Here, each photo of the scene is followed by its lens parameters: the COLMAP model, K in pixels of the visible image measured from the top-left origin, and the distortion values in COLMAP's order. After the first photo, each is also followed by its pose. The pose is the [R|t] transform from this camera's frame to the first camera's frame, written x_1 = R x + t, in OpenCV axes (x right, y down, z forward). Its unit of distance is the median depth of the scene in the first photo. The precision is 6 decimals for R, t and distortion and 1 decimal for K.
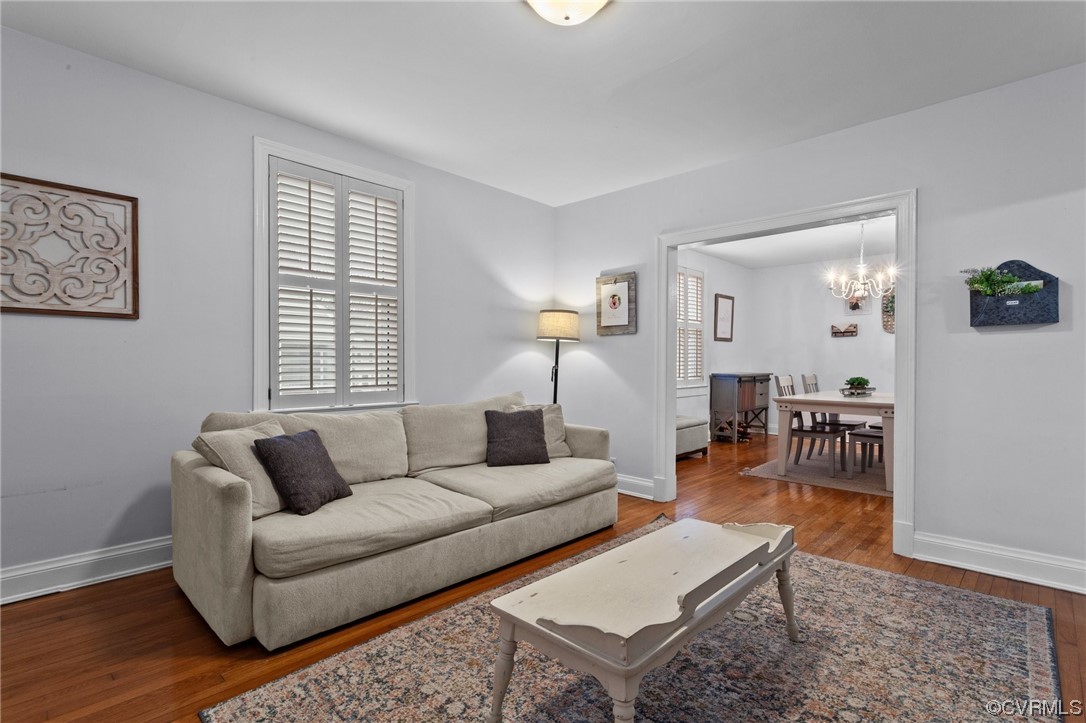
lens RADIAL K [[522.1, 0, 556.4], [0, 522.1, 368.9], [0, 0, 1]] dist [-0.000128, 0.000333]
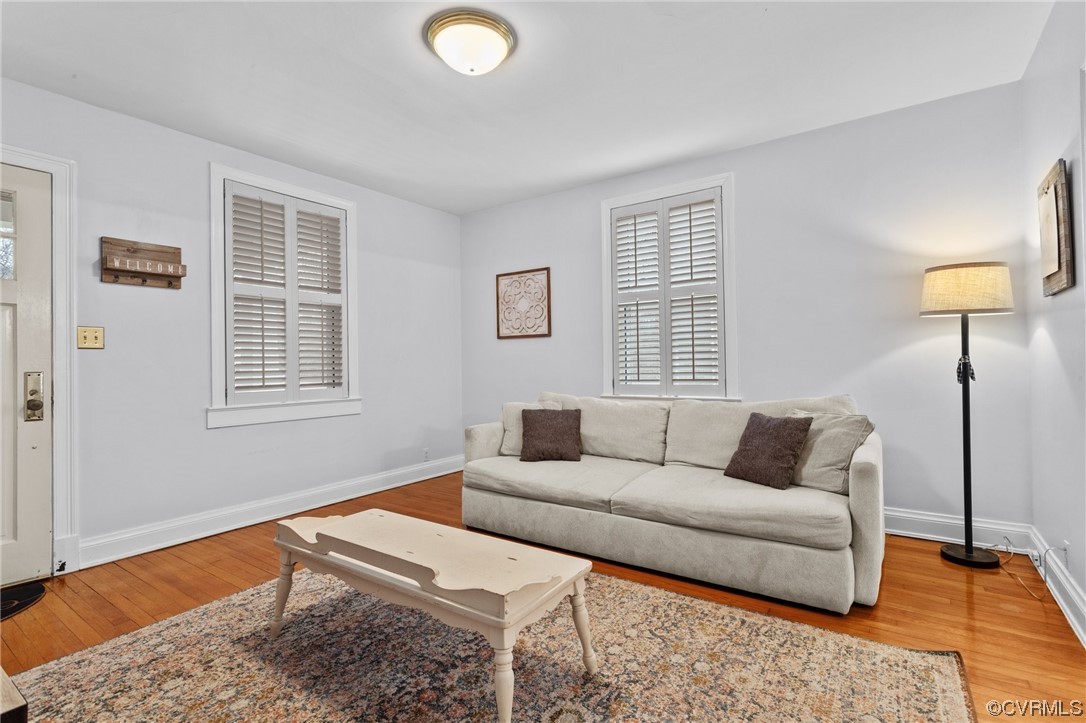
lens RADIAL K [[512.9, 0, 546.0], [0, 512.9, 357.3], [0, 0, 1]] dist [0.002785, 0.000698]
pose [[0.135531, -0.014025, -0.990674, 0.910462], [0.009295, 0.999874, -0.012884, -0.004184], [0.990730, -0.007462, 0.135644, 0.771241]]
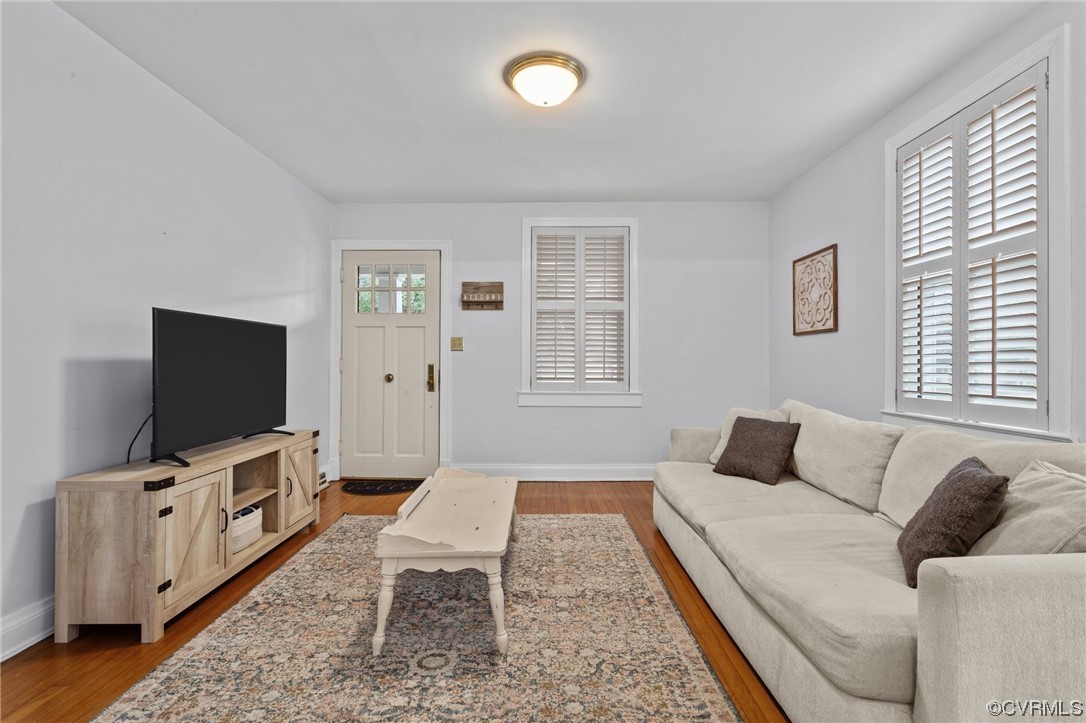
lens RADIAL K [[512.9, 0, 546.0], [0, 512.9, 357.3], [0, 0, 1]] dist [0.002785, 0.000698]
pose [[-0.734853, -0.011630, -0.678127, 0.692373], [-0.008420, 0.999932, -0.008025, -0.009884], [0.678174, -0.000187, -0.734901, 1.510597]]
